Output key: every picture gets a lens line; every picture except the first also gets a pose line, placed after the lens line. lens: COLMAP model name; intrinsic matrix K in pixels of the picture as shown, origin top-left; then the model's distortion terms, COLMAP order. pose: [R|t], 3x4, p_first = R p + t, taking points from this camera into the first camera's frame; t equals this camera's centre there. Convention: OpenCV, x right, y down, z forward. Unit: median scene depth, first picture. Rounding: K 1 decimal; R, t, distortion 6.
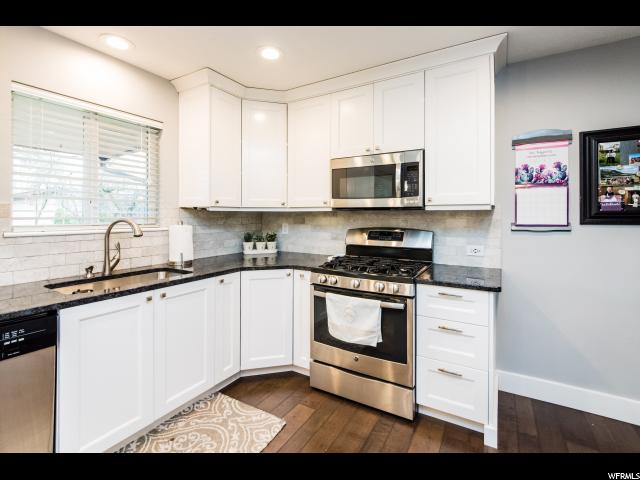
lens RADIAL K [[270.1, 0, 314.3], [0, 270.1, 215.9], [0, 0, 1]] dist [-0.002688, -0.000289]
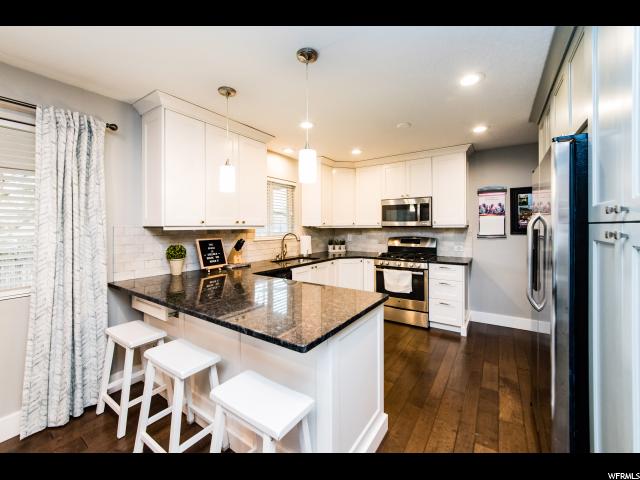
lens RADIAL K [[256.1, 0, 318.7], [0, 256.1, 226.9], [0, 0, 1]] dist [-0.002070, 0.000425]
pose [[0.999938, -0.004688, -0.010126, -0.404320], [0.004690, 0.999989, 0.000207, -0.030835], [0.010125, -0.000255, 0.999949, -0.887017]]
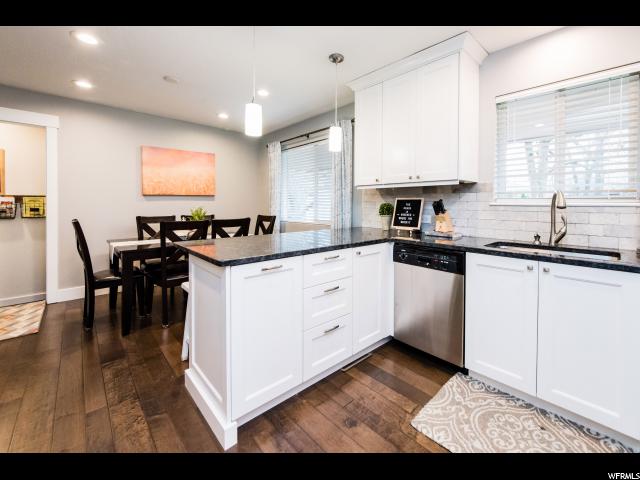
lens RADIAL K [[293.8, 0, 342.8], [0, 293.8, 205.4], [0, 0, 1]] dist [0.000587, -0.001559]
pose [[-0.229788, 0.006393, -0.973220, 0.439275], [-0.004292, 0.999962, 0.007582, 0.051654], [0.973231, 0.005919, -0.229752, 0.417648]]
